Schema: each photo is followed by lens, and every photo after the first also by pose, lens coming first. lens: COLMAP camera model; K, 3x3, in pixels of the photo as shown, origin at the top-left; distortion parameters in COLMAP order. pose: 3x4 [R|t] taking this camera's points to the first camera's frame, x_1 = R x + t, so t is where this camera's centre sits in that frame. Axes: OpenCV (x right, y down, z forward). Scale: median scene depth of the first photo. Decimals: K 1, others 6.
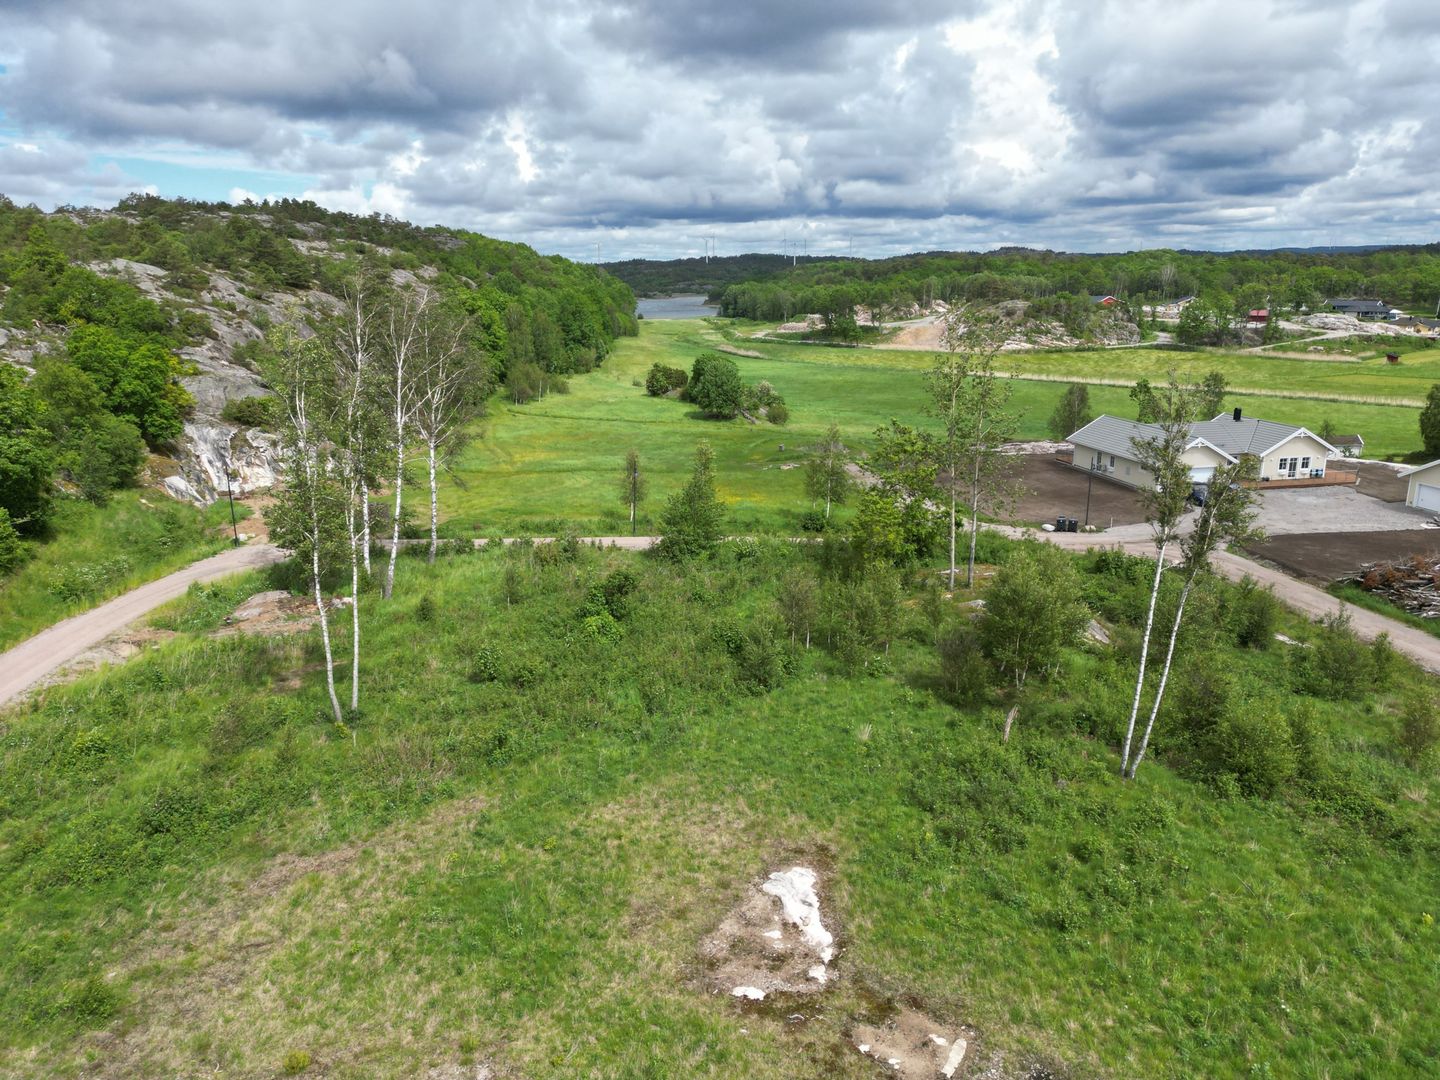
lens RADIAL K [[1004.0, 0, 720.0], [0, 1004.0, 540.0], [0, 0, 1]] dist [0.069530, -0.065231]
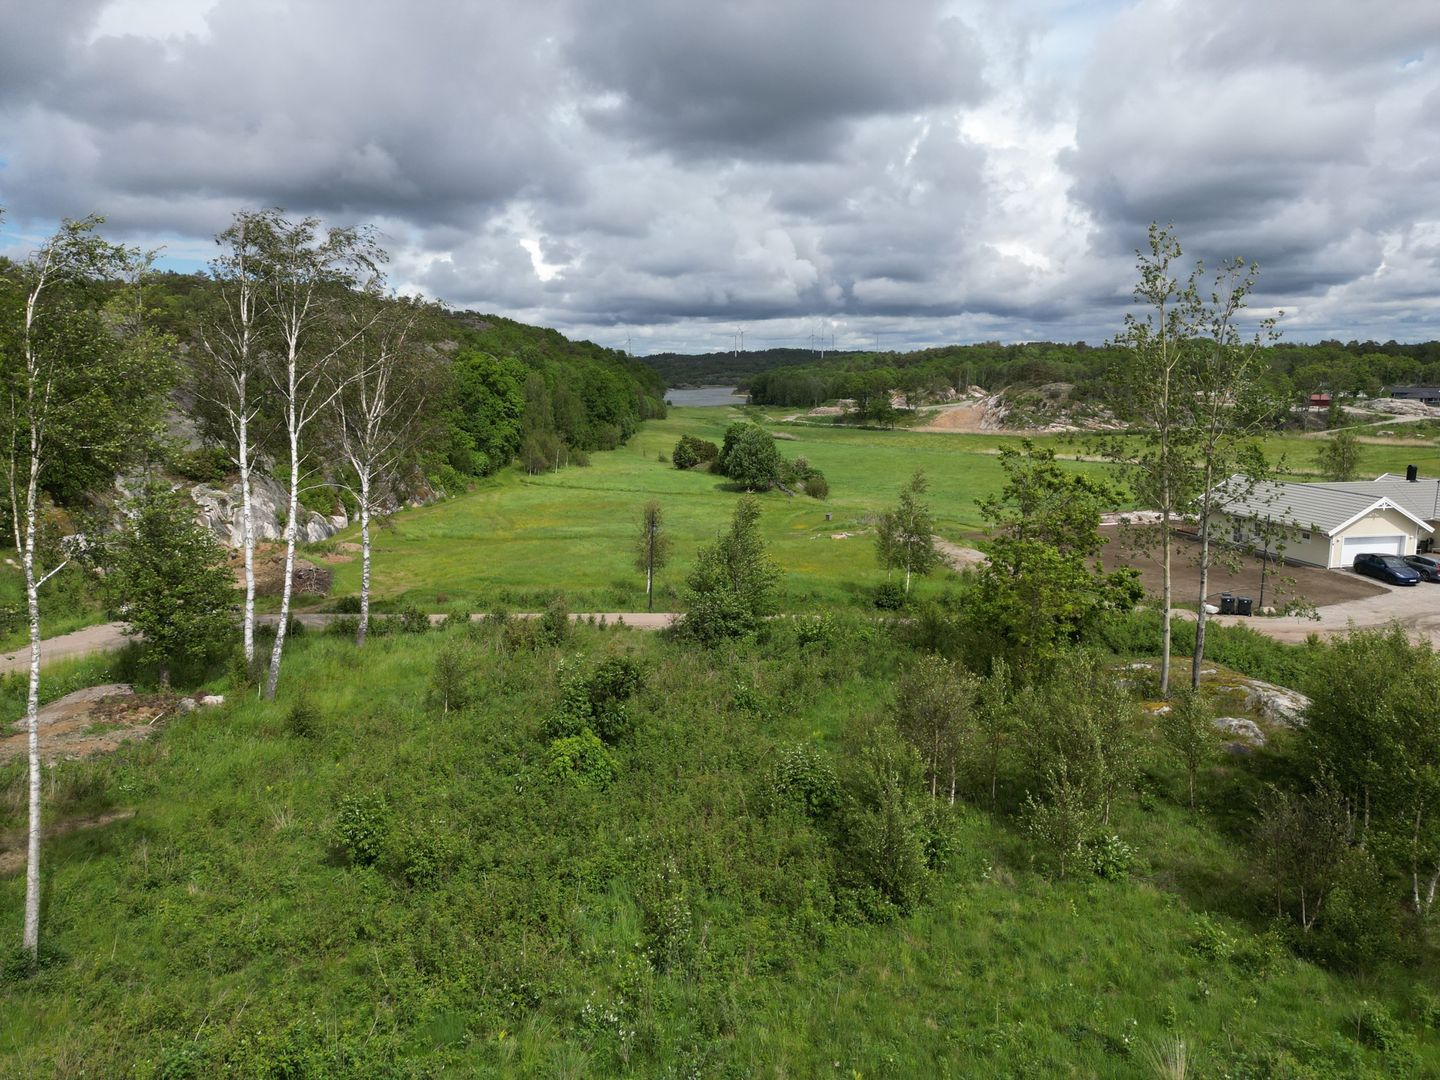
lens RADIAL K [[1004.0, 0, 720.0], [0, 1004.0, 540.0], [0, 0, 1]] dist [0.069530, -0.065231]
pose [[0.999612, 0.009279, -0.026257, -0.010754], [-0.011600, 0.995902, -0.089696, 0.006184], [0.025317, 0.089966, 0.995623, 0.184397]]
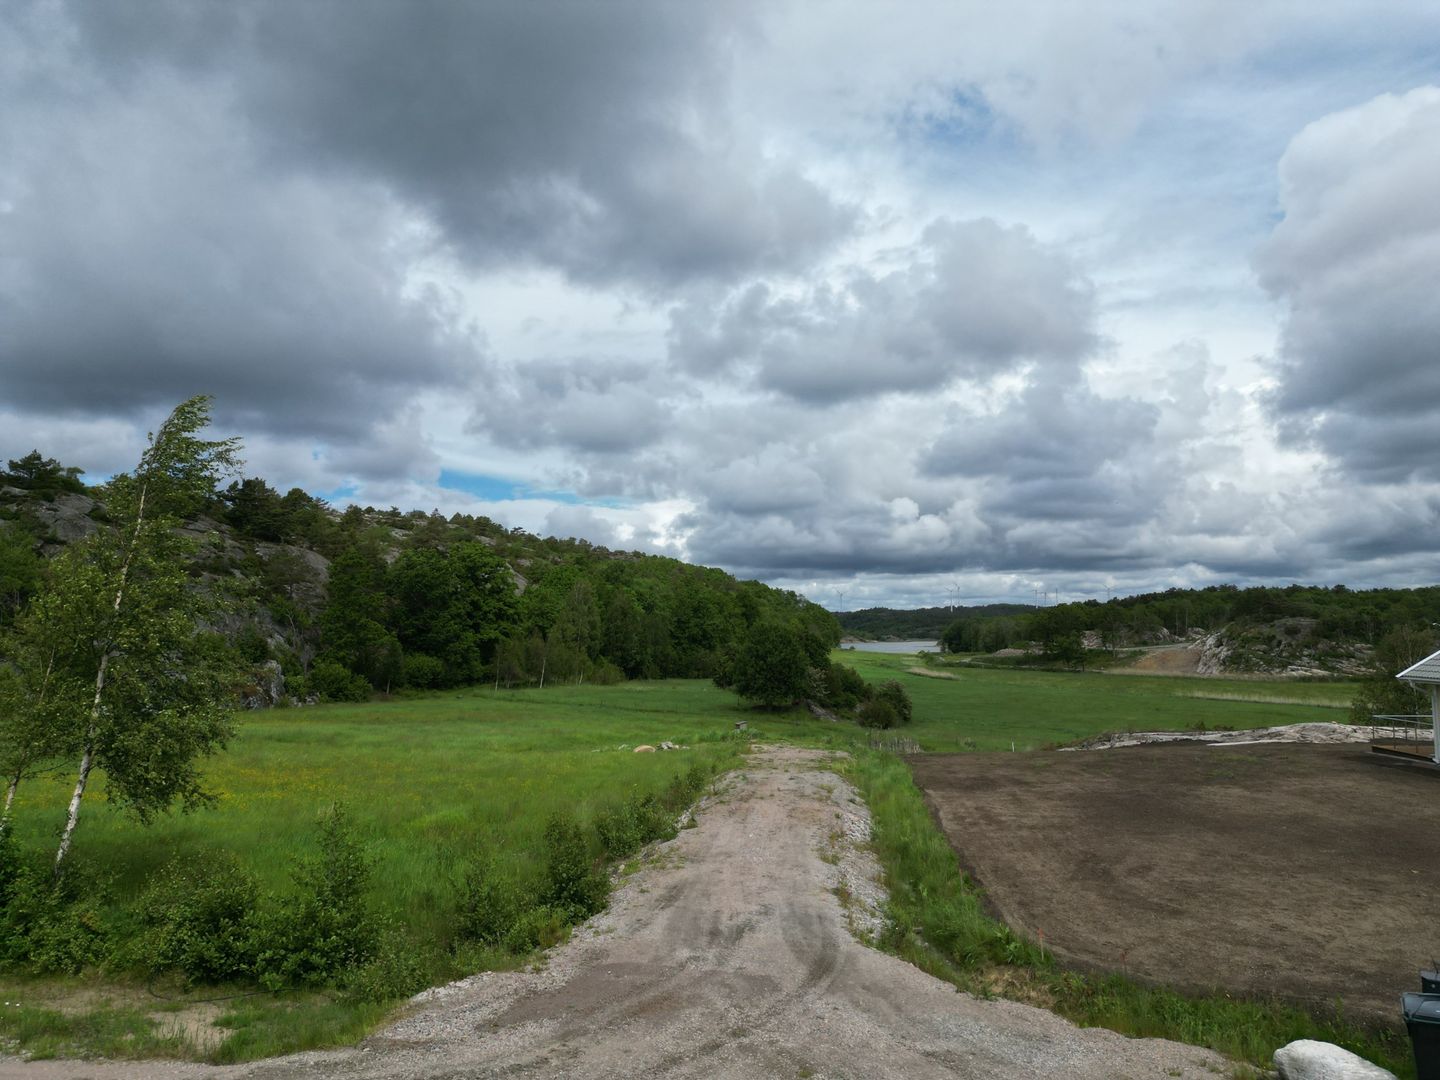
lens RADIAL K [[1004.0, 0, 720.0], [0, 1004.0, 540.0], [0, 0, 1]] dist [0.069530, -0.065231]
pose [[0.969976, -0.010259, -0.242985, 0.206897], [-0.072214, 0.941899, -0.328043, -0.022560], [0.232232, 0.335741, 0.912878, 0.641635]]
